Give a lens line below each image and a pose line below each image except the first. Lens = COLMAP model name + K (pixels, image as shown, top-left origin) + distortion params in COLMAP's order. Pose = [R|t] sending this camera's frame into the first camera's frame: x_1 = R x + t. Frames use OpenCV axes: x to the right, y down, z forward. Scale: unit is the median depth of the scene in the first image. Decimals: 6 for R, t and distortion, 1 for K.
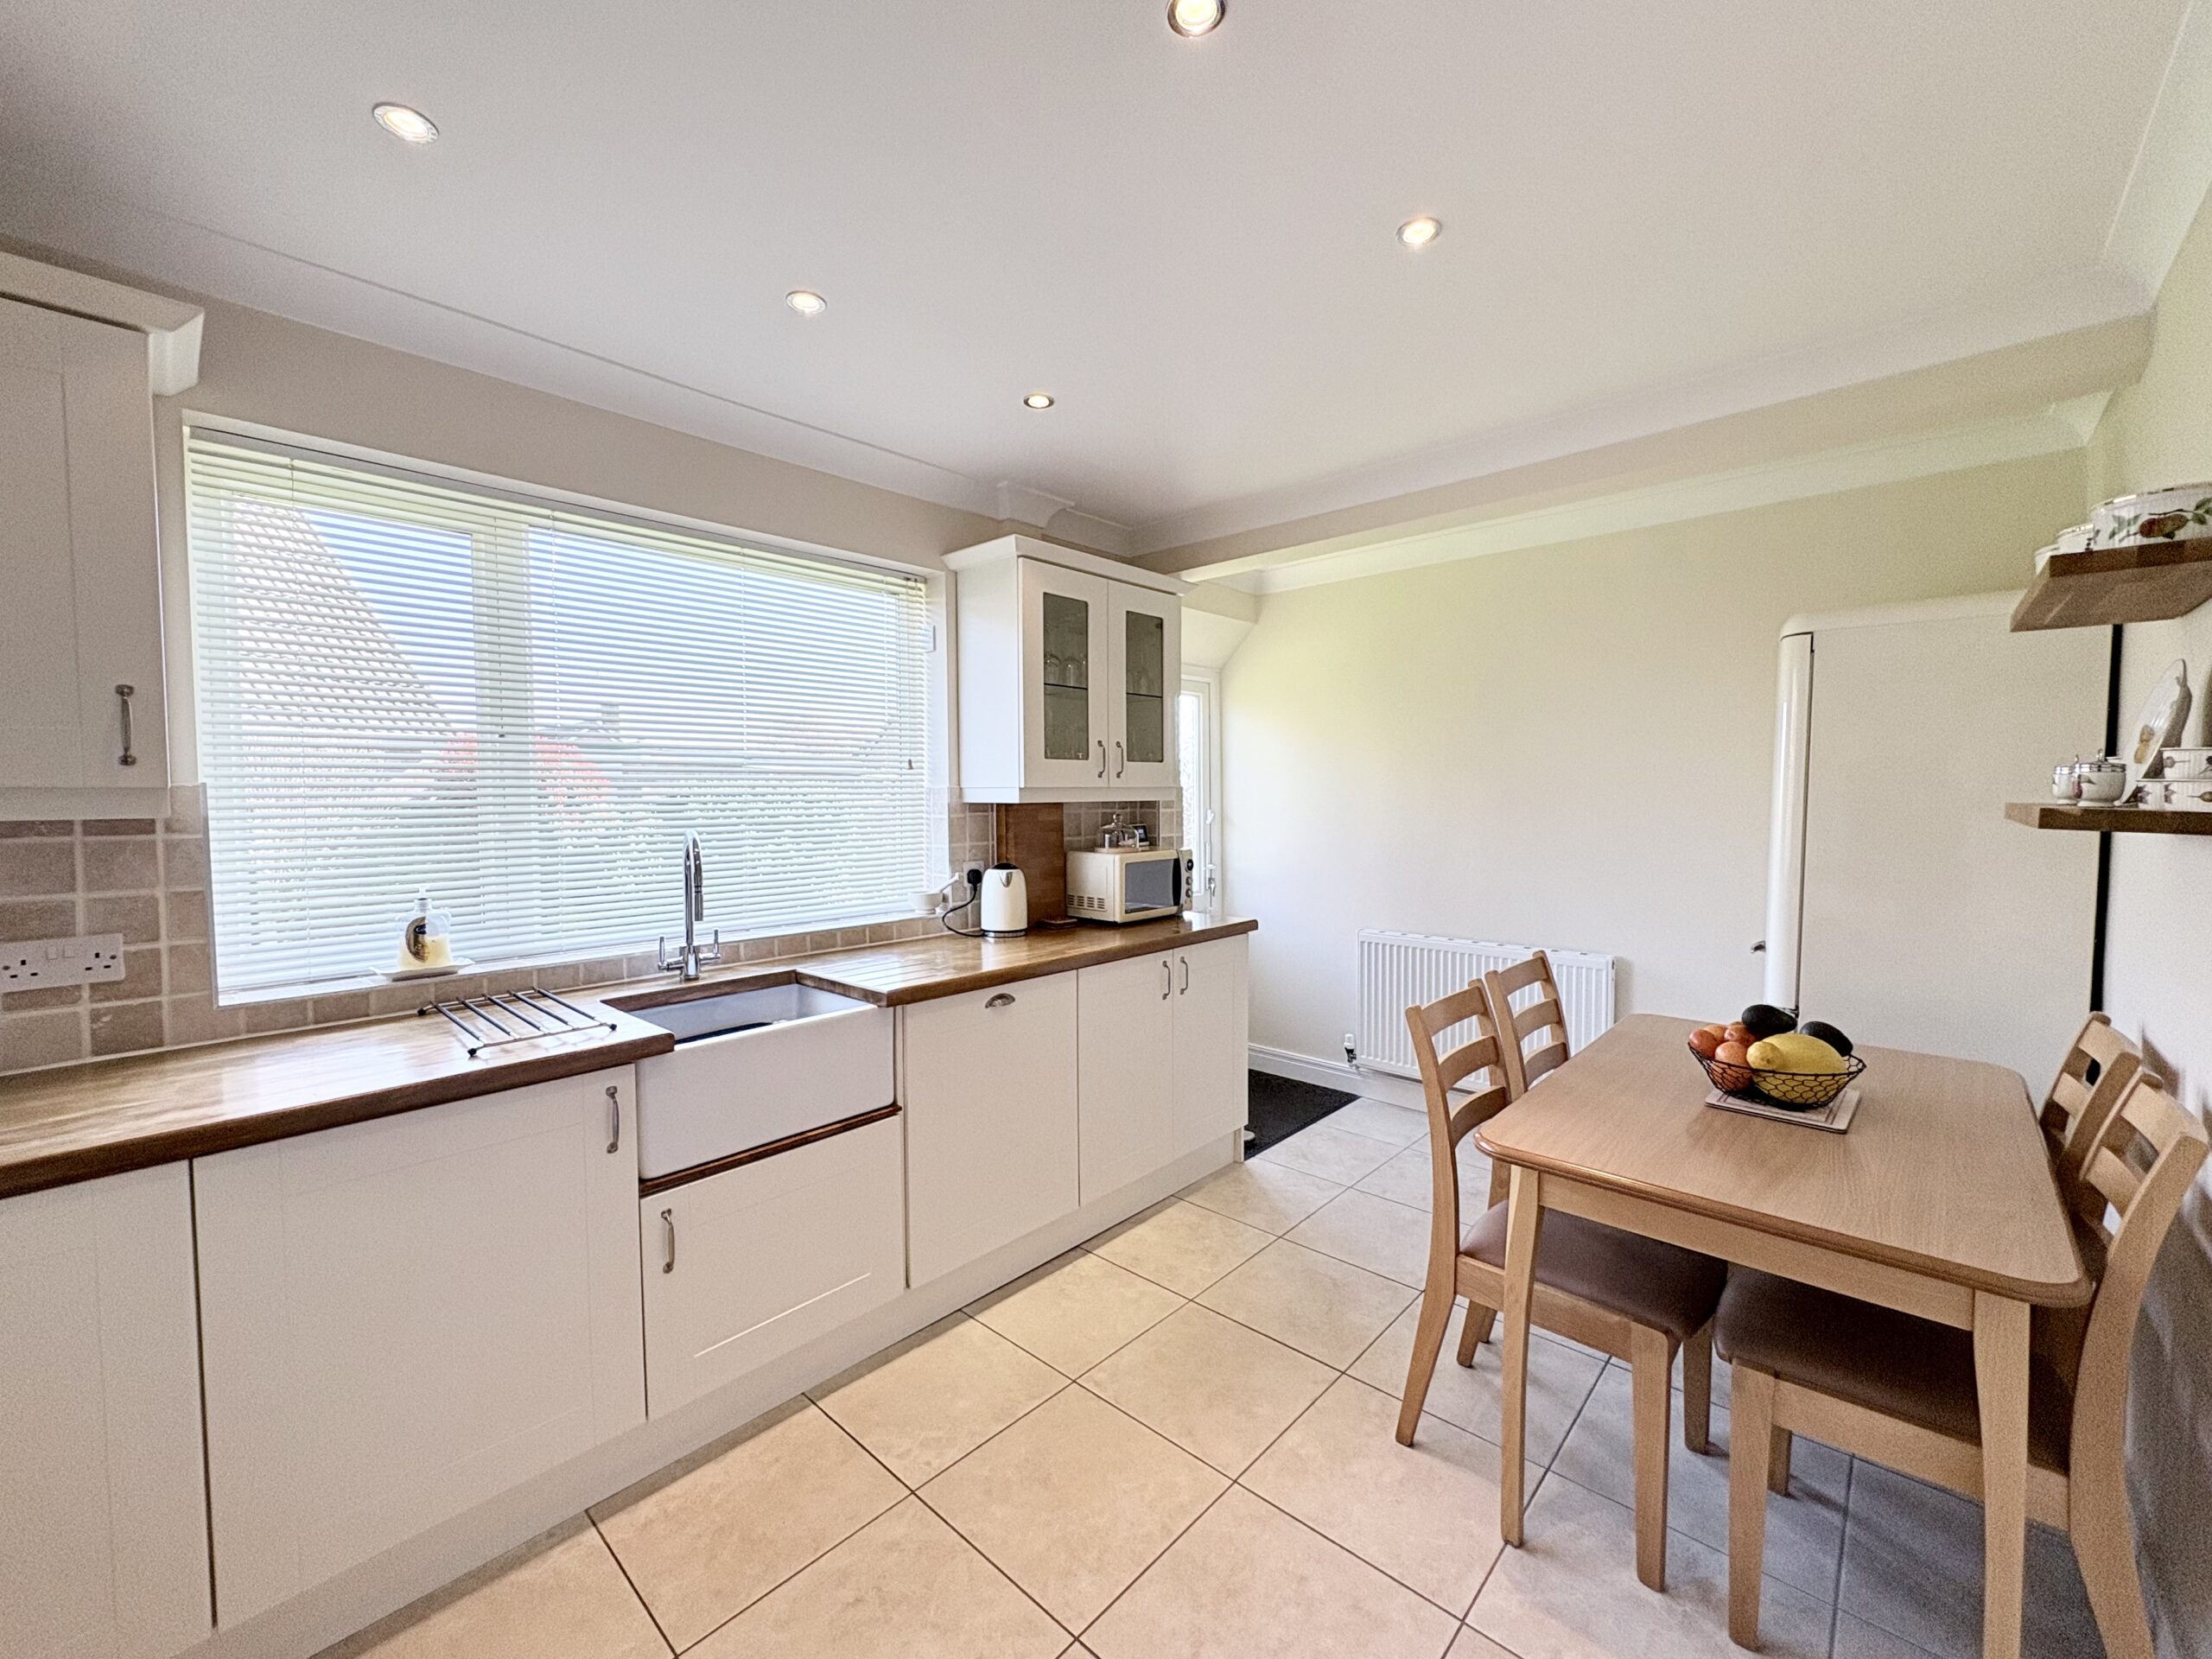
lens RADIAL K [[885.5, 0, 1096.8], [0, 885.5, 840.4], [0, 0, 1]] dist [0.000779, -0.000151]
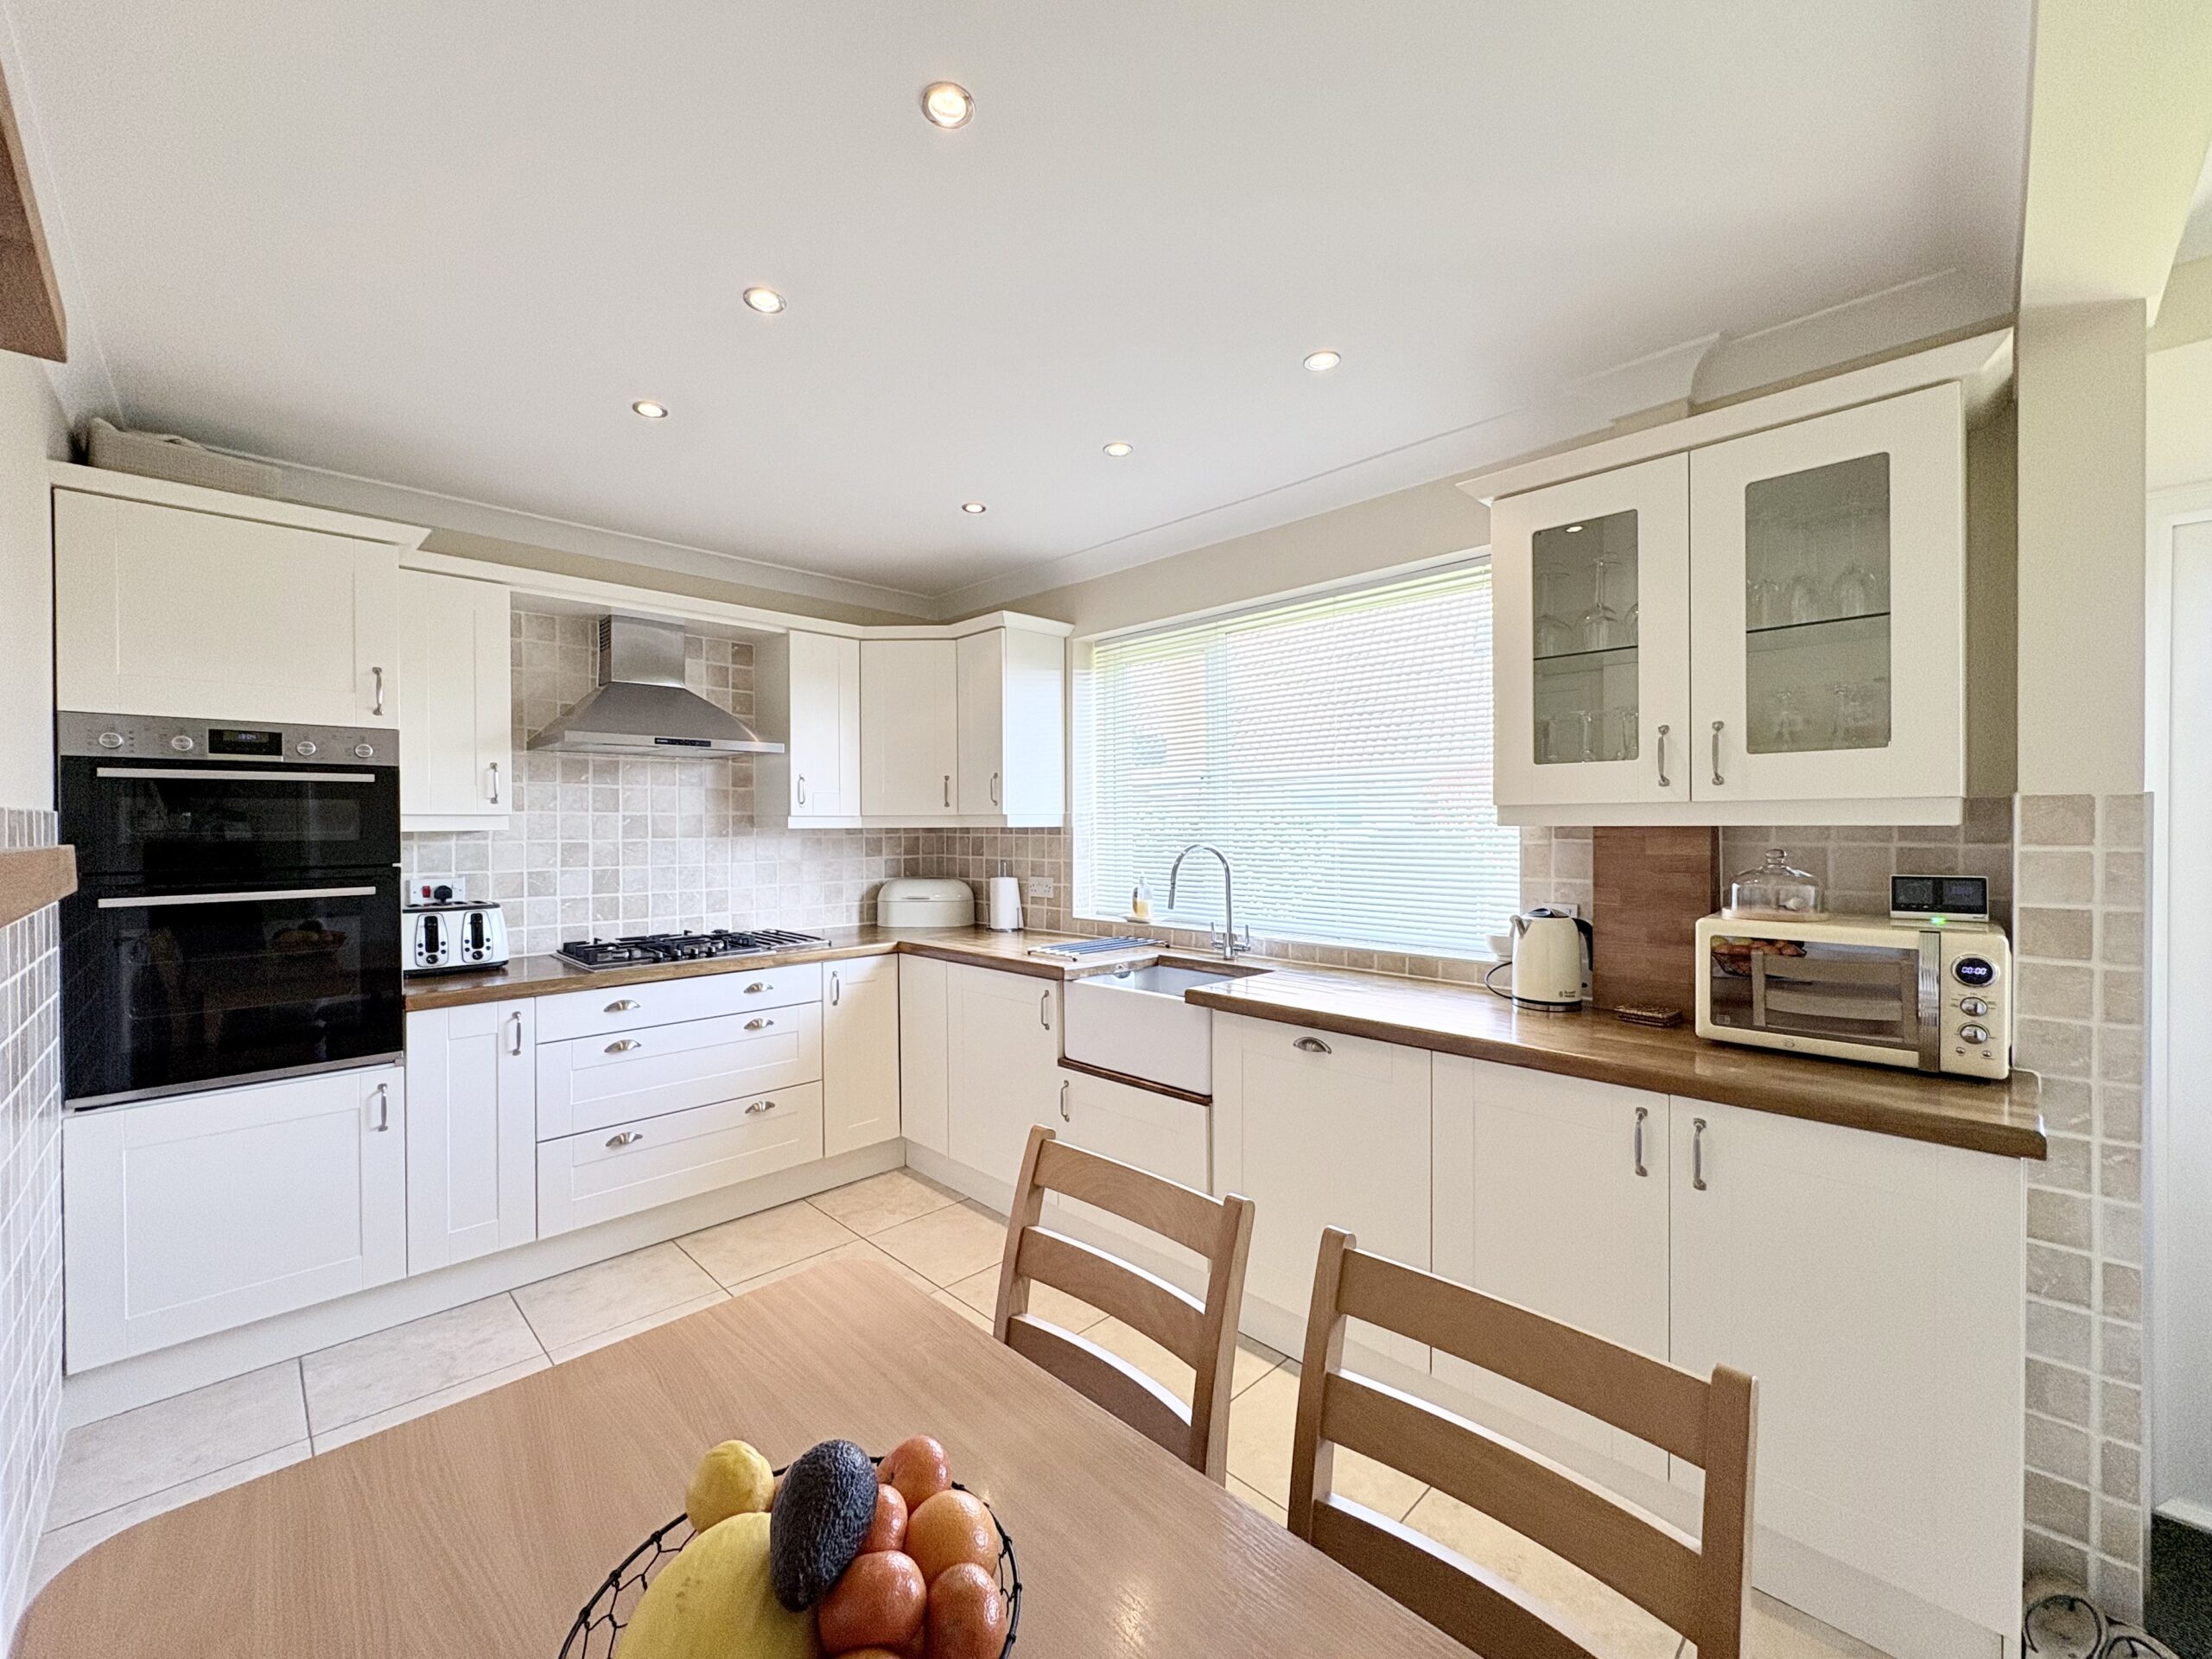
lens RADIAL K [[885.5, 0, 1094.2], [0, 885.5, 829.8], [0, 0, 1]] dist [0.000779, -0.000151]
pose [[-0.047471, 0.017441, -0.998720, 0.856259], [-0.043306, 0.998871, 0.019502, -0.049832], [0.997933, 0.044177, -0.046662, 0.871731]]
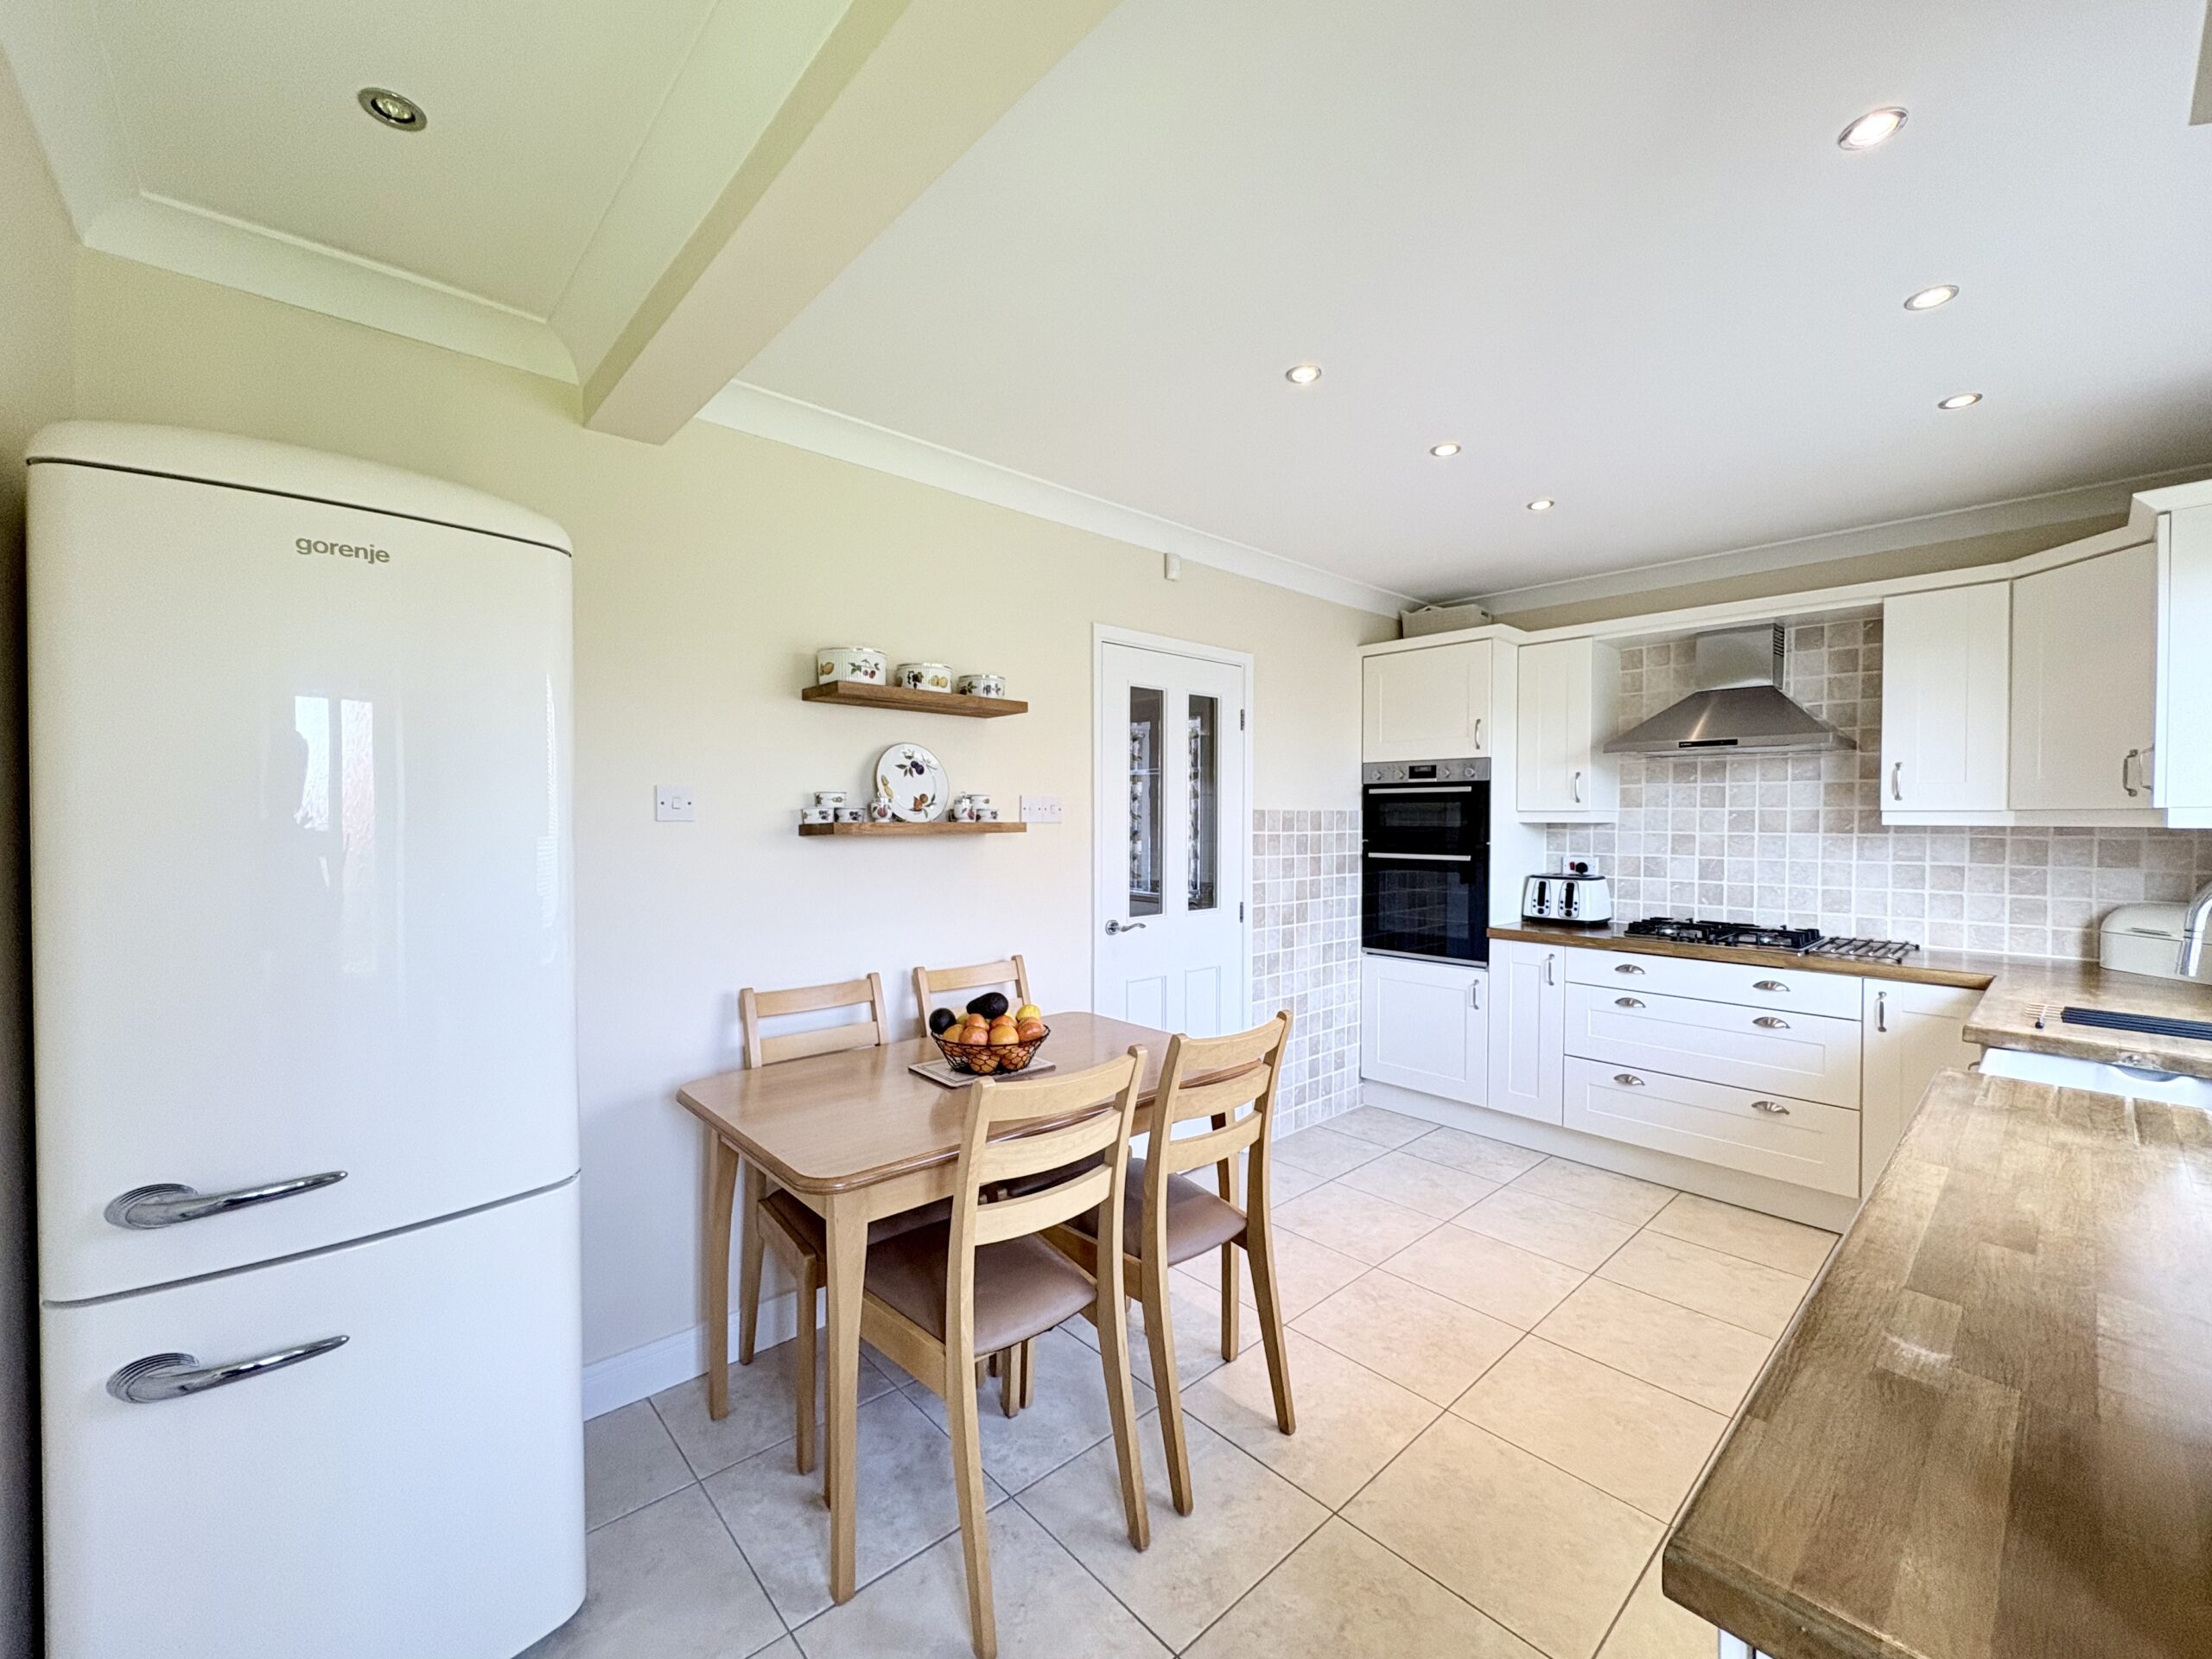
lens RADIAL K [[885.5, 0, 1102.7], [0, 885.5, 822.4], [0, 0, 1]] dist [0.000779, -0.000151]
pose [[-0.996408, 0.005240, 0.084516, 0.405715], [0.009905, 0.998444, 0.054876, -0.089867], [-0.084096, 0.055516, -0.994910, 1.730753]]
